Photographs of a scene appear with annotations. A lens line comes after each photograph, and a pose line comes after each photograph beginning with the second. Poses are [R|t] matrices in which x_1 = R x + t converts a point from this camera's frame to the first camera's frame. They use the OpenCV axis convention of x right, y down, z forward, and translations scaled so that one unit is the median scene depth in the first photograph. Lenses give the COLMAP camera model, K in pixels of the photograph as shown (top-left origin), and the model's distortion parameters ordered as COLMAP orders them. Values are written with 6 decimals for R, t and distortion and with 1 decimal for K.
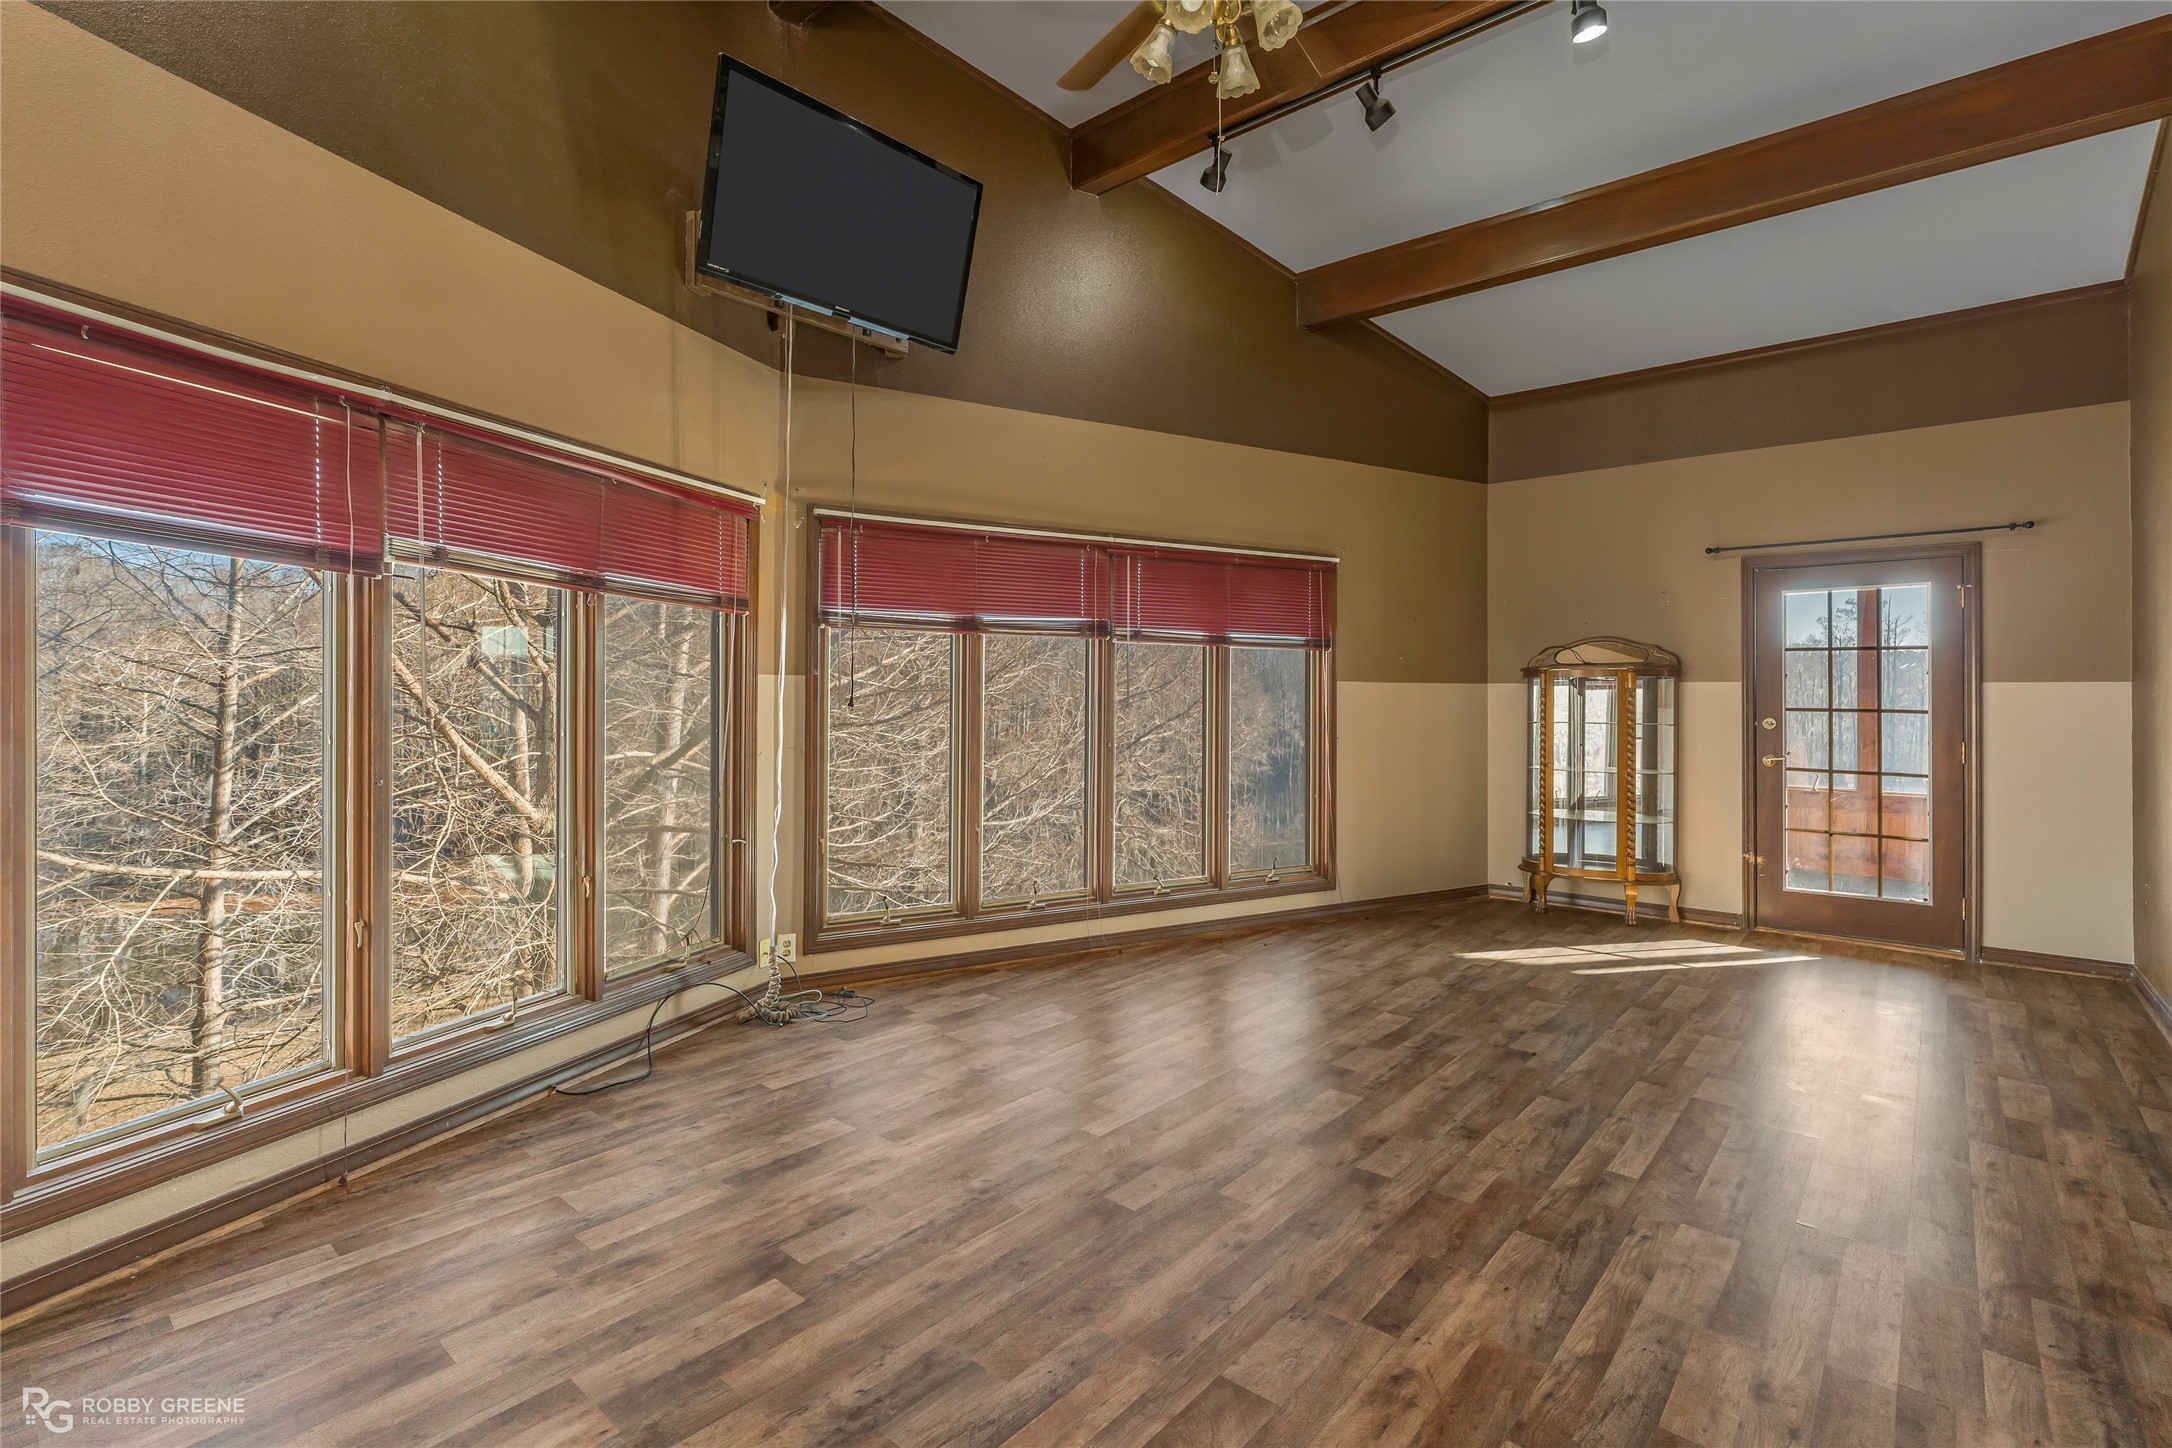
lens RADIAL K [[980.4, 0, 1098.7], [0, 980.4, 706.4], [0, 0, 1]] dist [-0.005686, 0.001679]
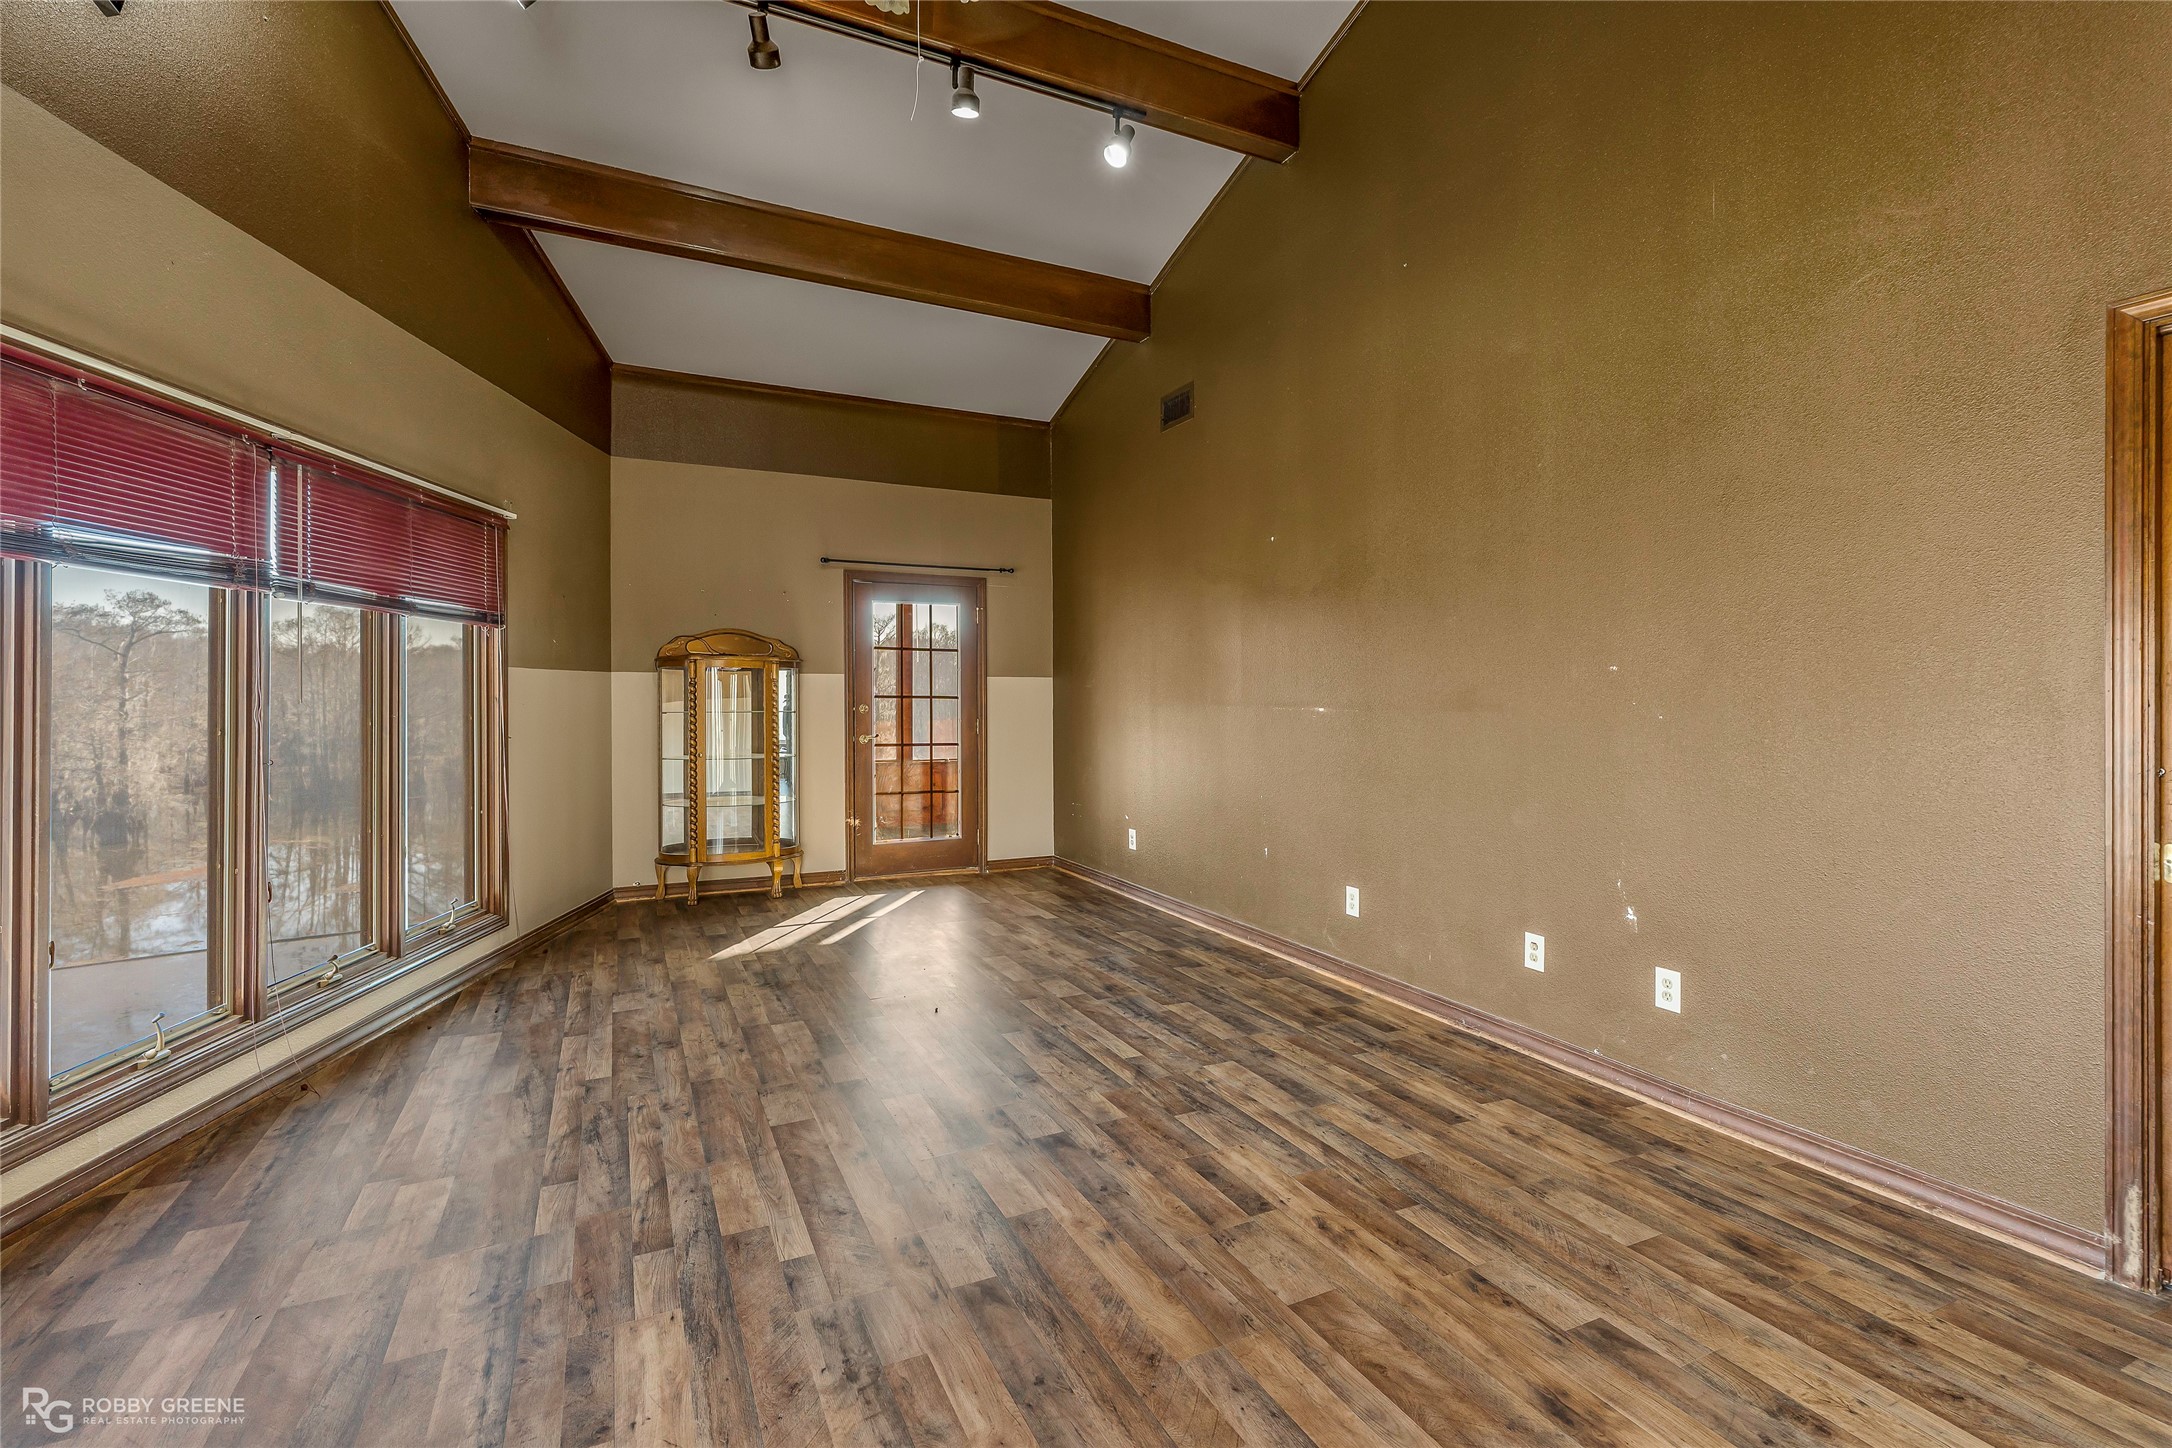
lens RADIAL K [[980.4, 0, 1110.1], [0, 980.4, 693.1], [0, 0, 1]] dist [-0.005686, 0.001679]
pose [[0.400622, -0.005557, 0.916226, -0.332925], [0.009548, 0.999953, 0.001889, -0.000877], [-0.916194, 0.007992, 0.400656, 0.259242]]
